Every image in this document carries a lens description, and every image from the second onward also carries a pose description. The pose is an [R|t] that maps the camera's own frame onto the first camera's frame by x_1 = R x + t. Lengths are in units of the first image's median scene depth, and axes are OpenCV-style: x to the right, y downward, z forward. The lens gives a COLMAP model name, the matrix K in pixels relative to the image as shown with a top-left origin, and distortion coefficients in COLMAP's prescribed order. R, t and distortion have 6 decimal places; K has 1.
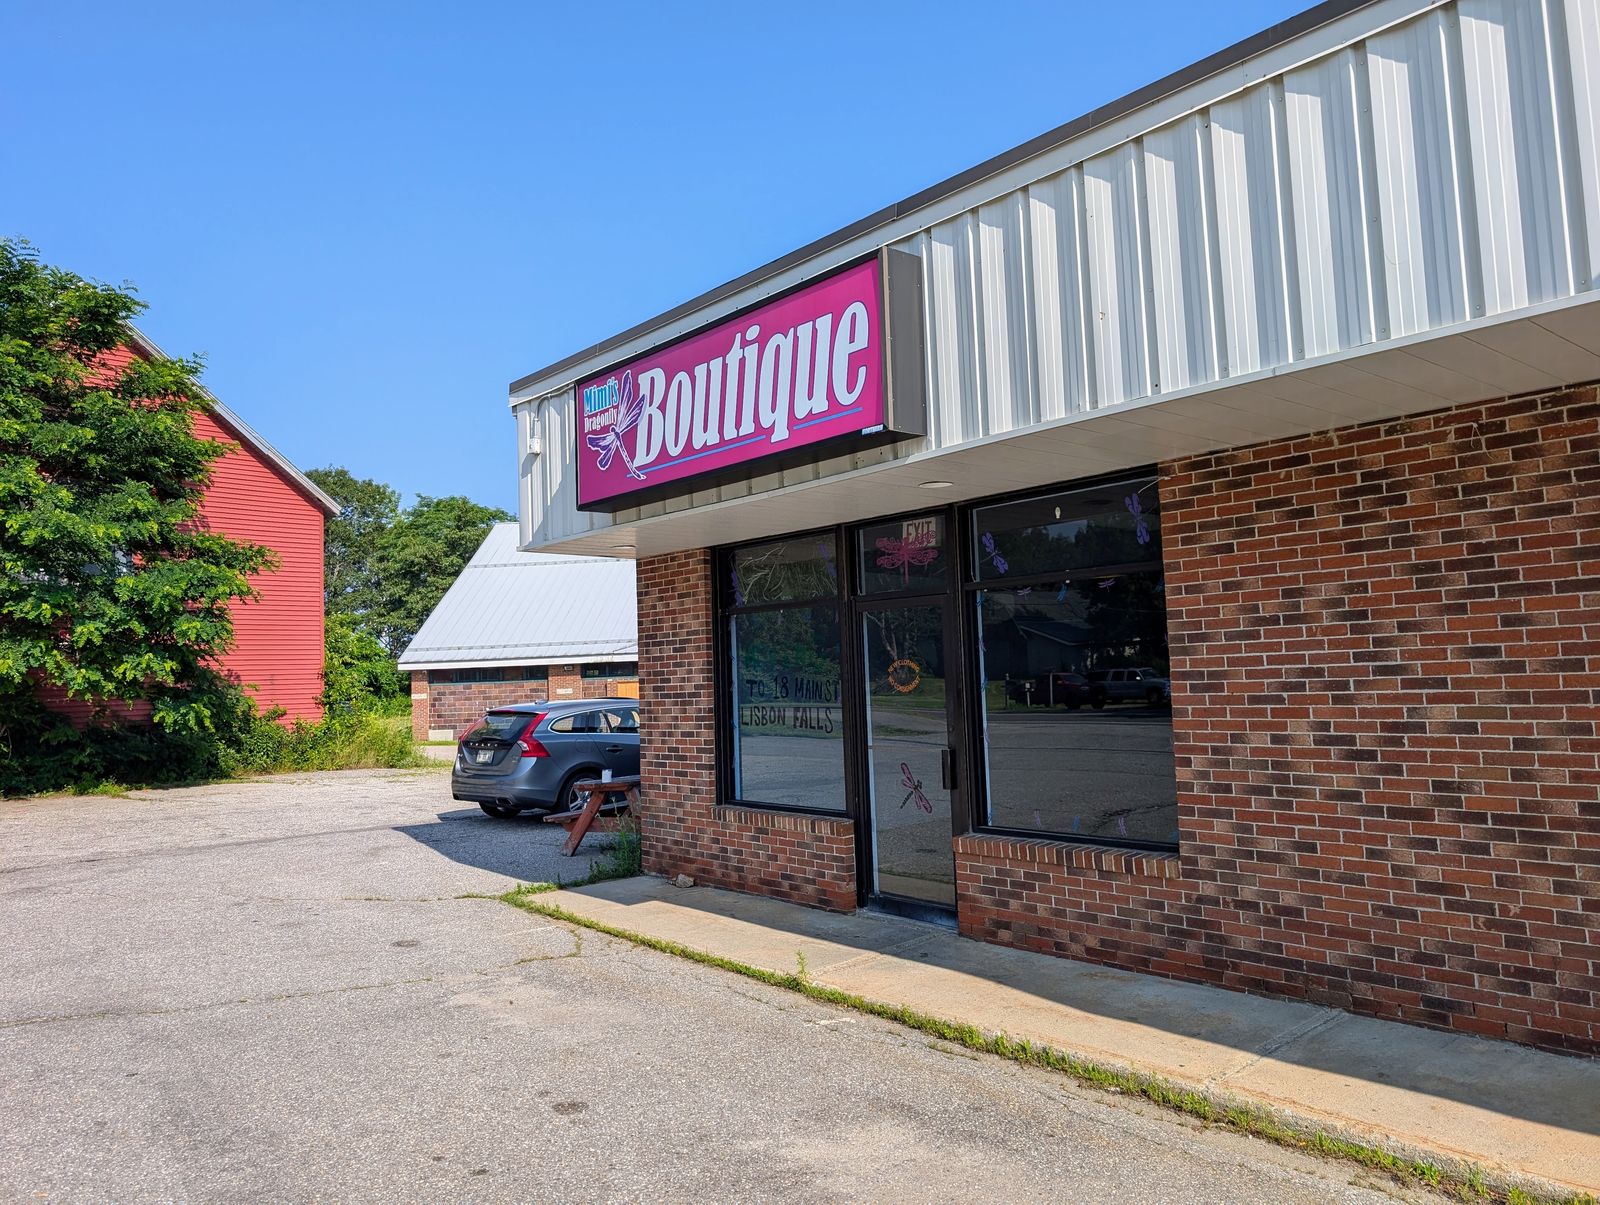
lens RADIAL K [[1149.2, 0, 802.8], [0, 1149.2, 599.2], [0, 0, 1]] dist [0.035985, -0.027983]
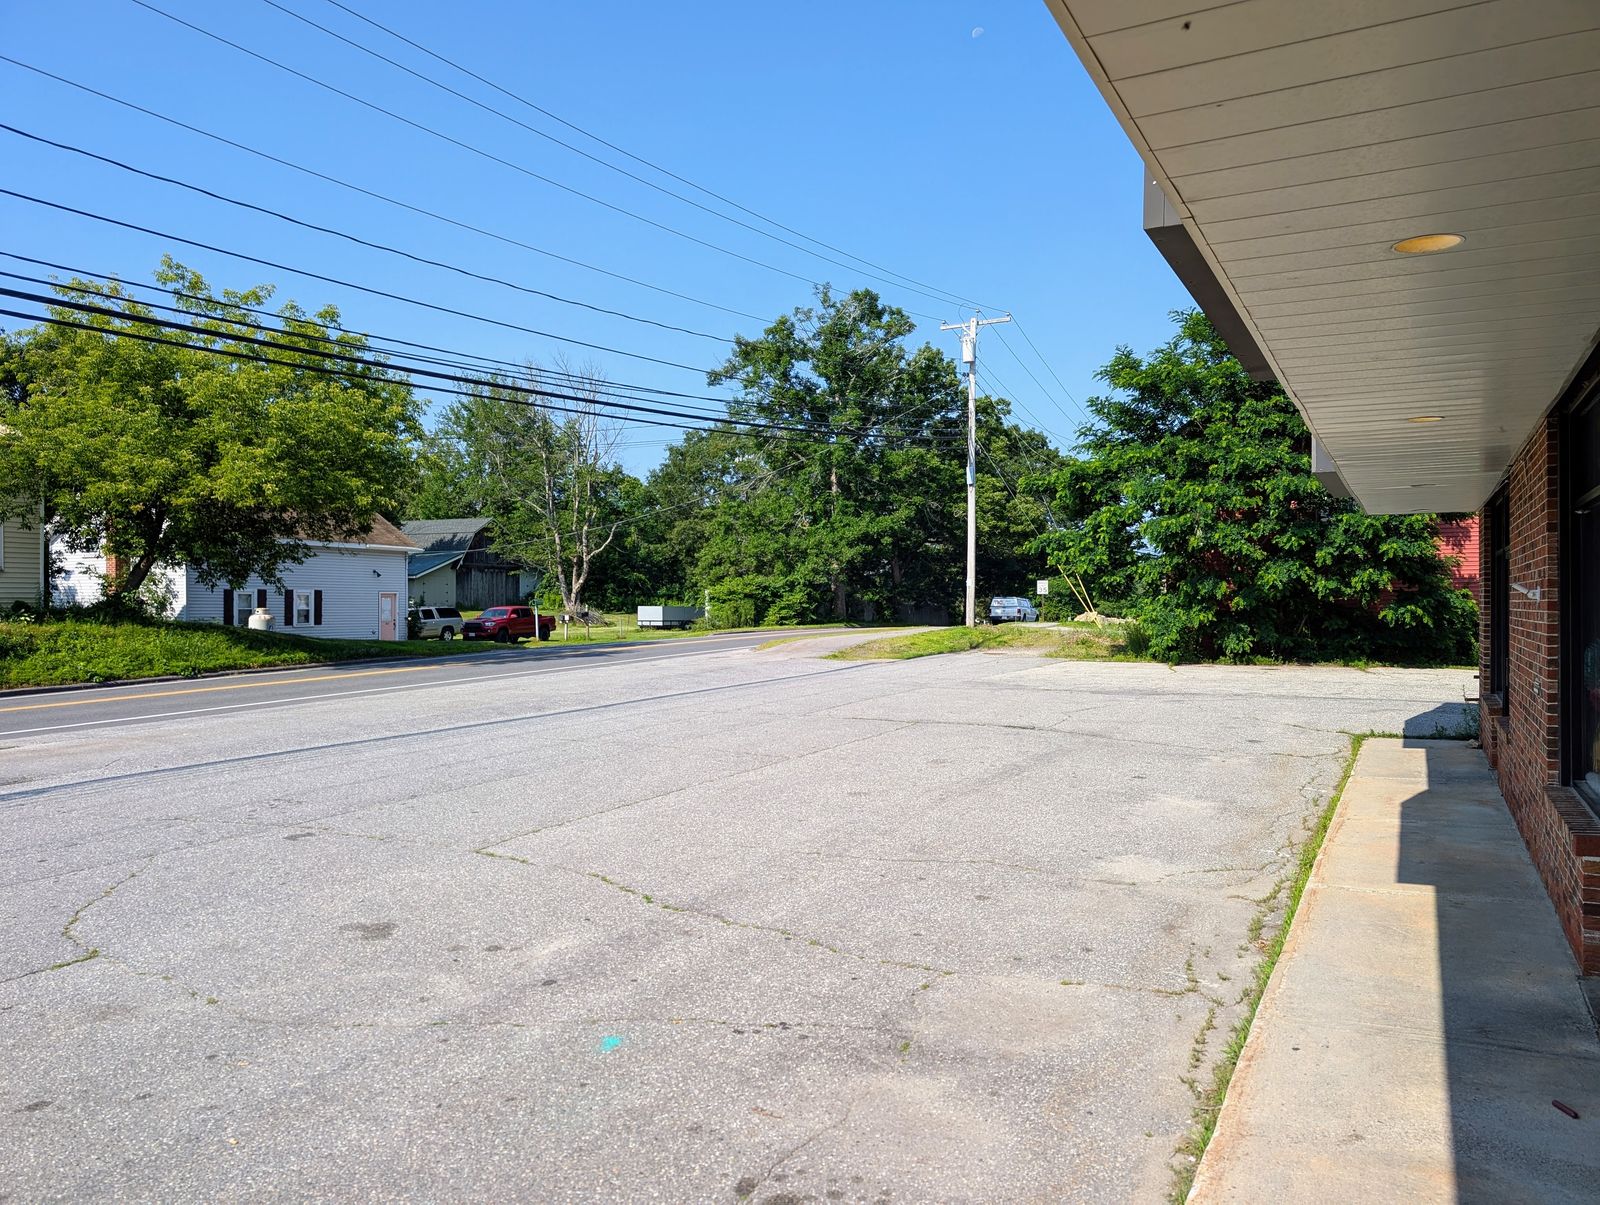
lens RADIAL K [[1149.2, 0, 796.0], [0, 1149.2, 606.7], [0, 0, 1]] dist [0.035985, -0.027983]
pose [[0.369840, 0.032663, -0.928521, 1.383012], [0.058997, 0.996539, 0.058554, -0.087152], [0.927221, -0.076435, 0.366633, -0.448851]]
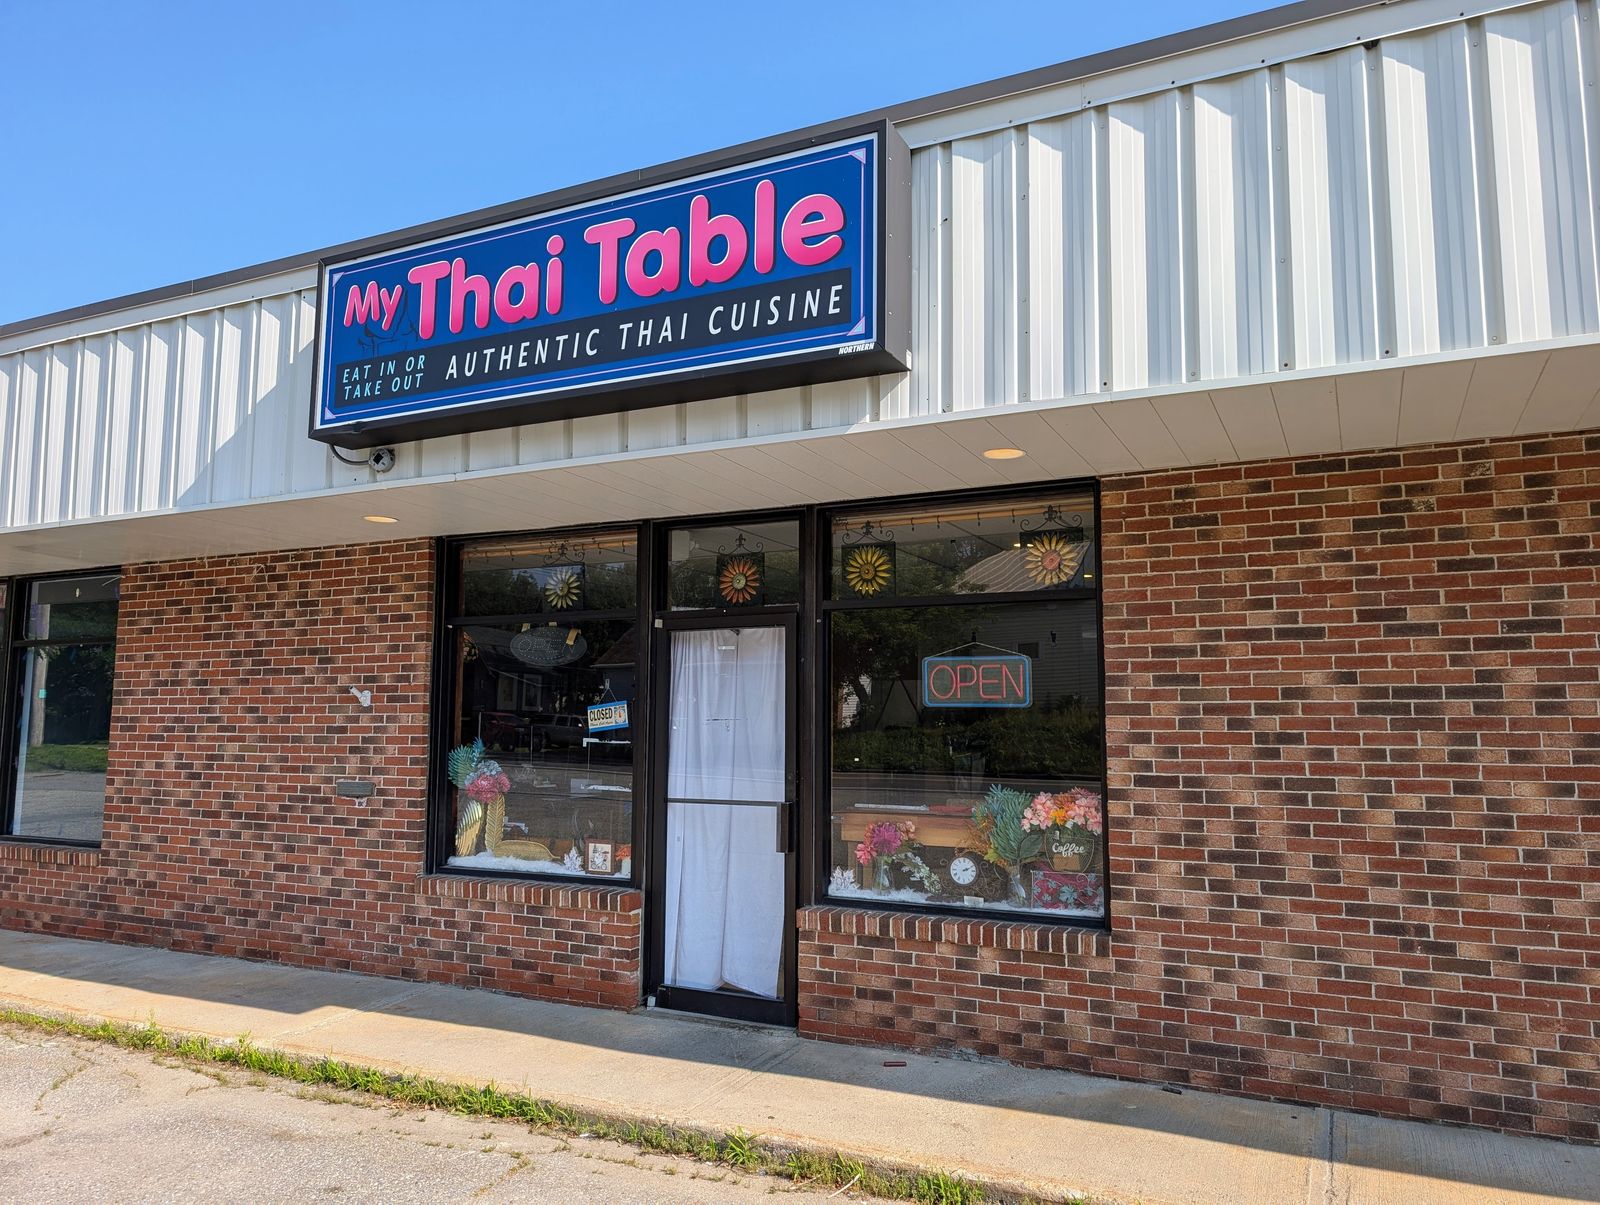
lens RADIAL K [[1149.2, 0, 798.7], [0, 1149.2, 600.0], [0, 0, 1]] dist [0.035985, -0.027983]
pose [[0.921764, 0.077114, 0.380007, 0.563631], [-0.061886, 0.996720, -0.052150, -0.057398], [-0.382782, 0.024553, 0.923512, -0.632960]]
